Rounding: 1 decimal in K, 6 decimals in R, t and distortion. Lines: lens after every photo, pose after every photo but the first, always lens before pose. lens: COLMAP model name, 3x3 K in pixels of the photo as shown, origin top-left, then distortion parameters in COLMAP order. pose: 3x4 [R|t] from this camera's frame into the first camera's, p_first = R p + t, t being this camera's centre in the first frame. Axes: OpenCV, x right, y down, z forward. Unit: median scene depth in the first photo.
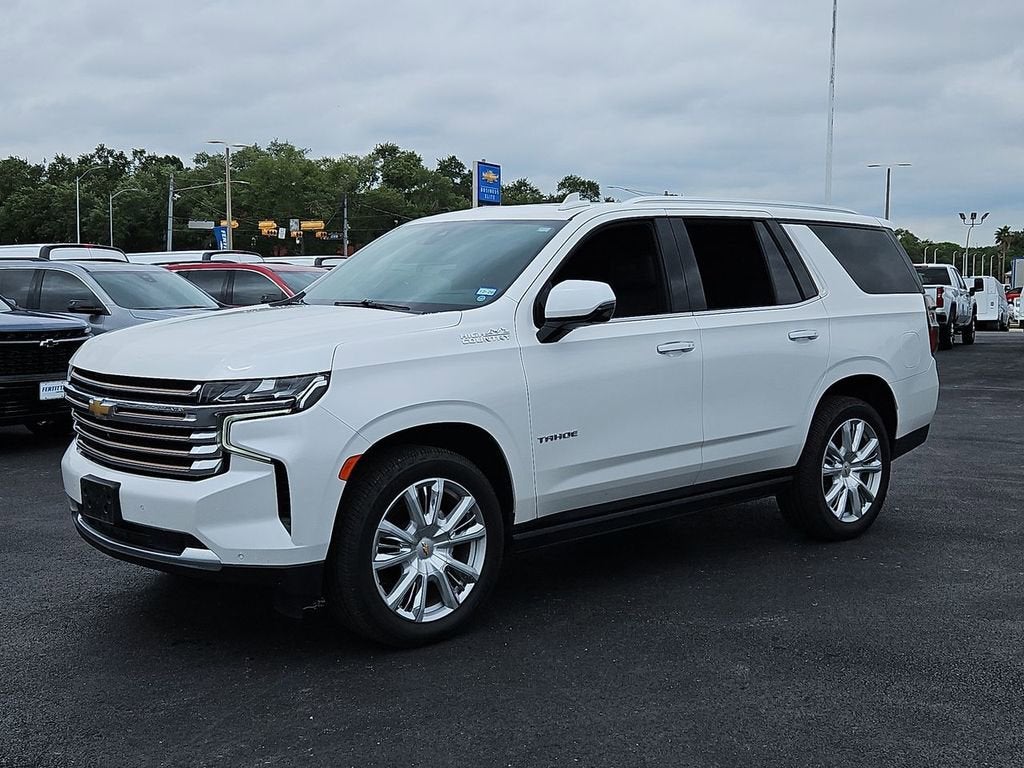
lens RADIAL K [[1284.7, 0, 517.0], [0, 1284.7, 385.2], [0, 0, 1]] dist [0.040726, 0.000000]
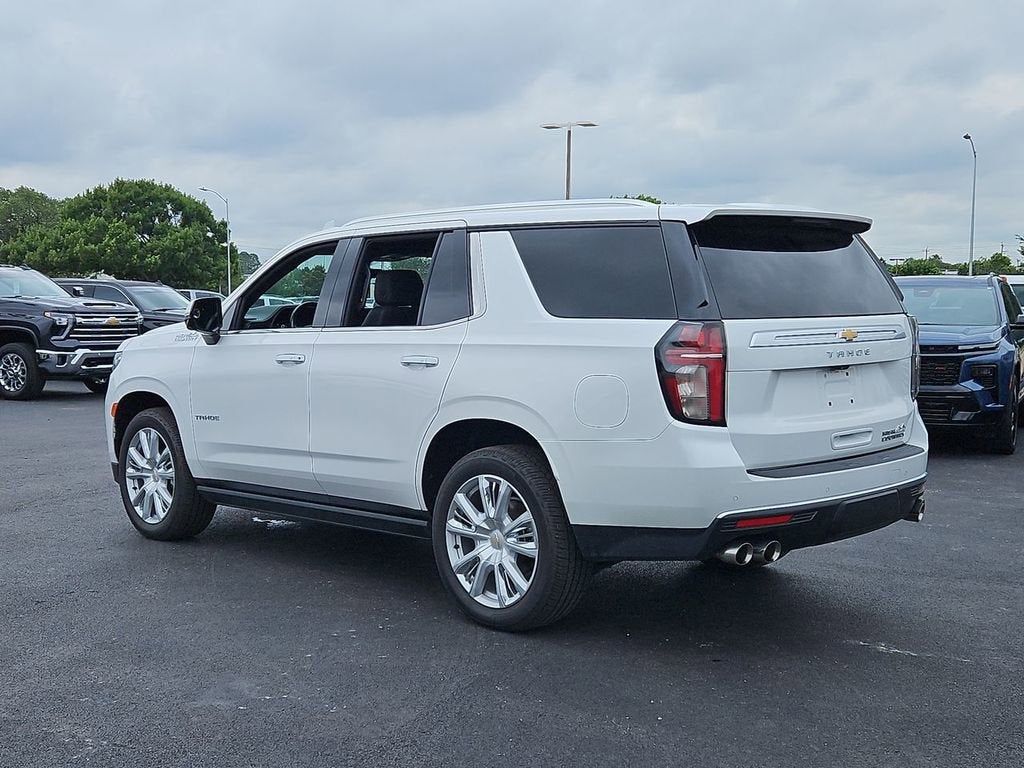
lens RADIAL K [[1284.7, 0, 488.3], [0, 1284.7, 377.1], [0, 0, 1]] dist [0.040726, 0.000000]
pose [[0.021184, 0.065447, -0.997631, 1.087143], [-0.082931, 0.994531, 0.063482, -0.086814], [0.996330, 0.081389, 0.026496, 1.018163]]
